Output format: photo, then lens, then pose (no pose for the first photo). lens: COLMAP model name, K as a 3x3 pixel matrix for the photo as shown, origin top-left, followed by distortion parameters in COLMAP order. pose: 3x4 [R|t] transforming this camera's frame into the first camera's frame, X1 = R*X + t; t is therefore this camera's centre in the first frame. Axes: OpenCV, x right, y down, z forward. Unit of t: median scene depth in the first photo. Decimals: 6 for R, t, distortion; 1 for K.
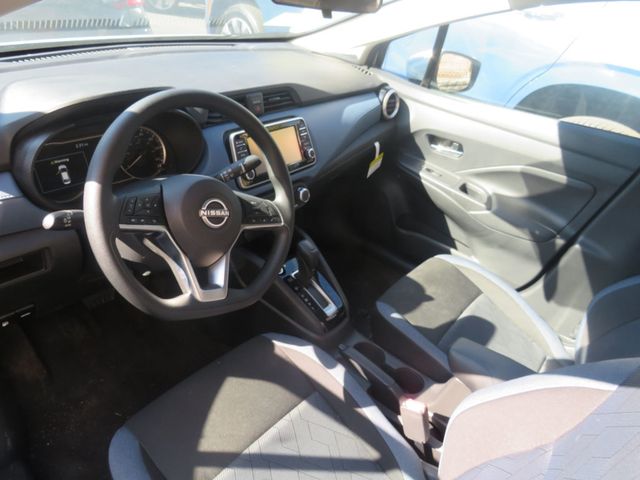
lens RADIAL K [[456.1, 0, 323.2], [0, 456.1, 233.3], [0, 0, 1]] dist [-0.036310, 0.007253]
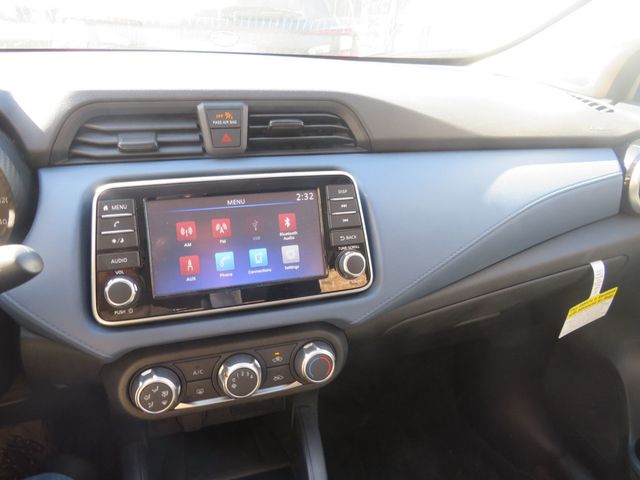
lens RADIAL K [[456.1, 0, 322.1], [0, 456.1, 239.0], [0, 0, 1]] dist [-0.036310, 0.007253]
pose [[0.837527, 0.154021, -0.524239, 0.148494], [-0.233533, 0.968303, -0.088607, -0.153494], [0.493974, 0.196638, 0.846949, 0.642335]]
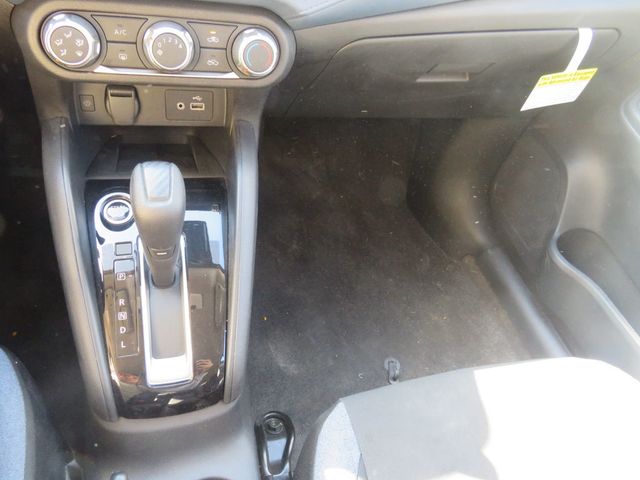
lens RADIAL K [[456.1, 0, 320.4], [0, 456.1, 241.0], [0, 0, 1]] dist [-0.036310, 0.007253]
pose [[0.812454, 0.452618, -0.367498, 0.192926], [-0.380004, 0.889145, 0.254988, -0.063947], [0.442171, -0.067515, 0.894386, 0.686480]]
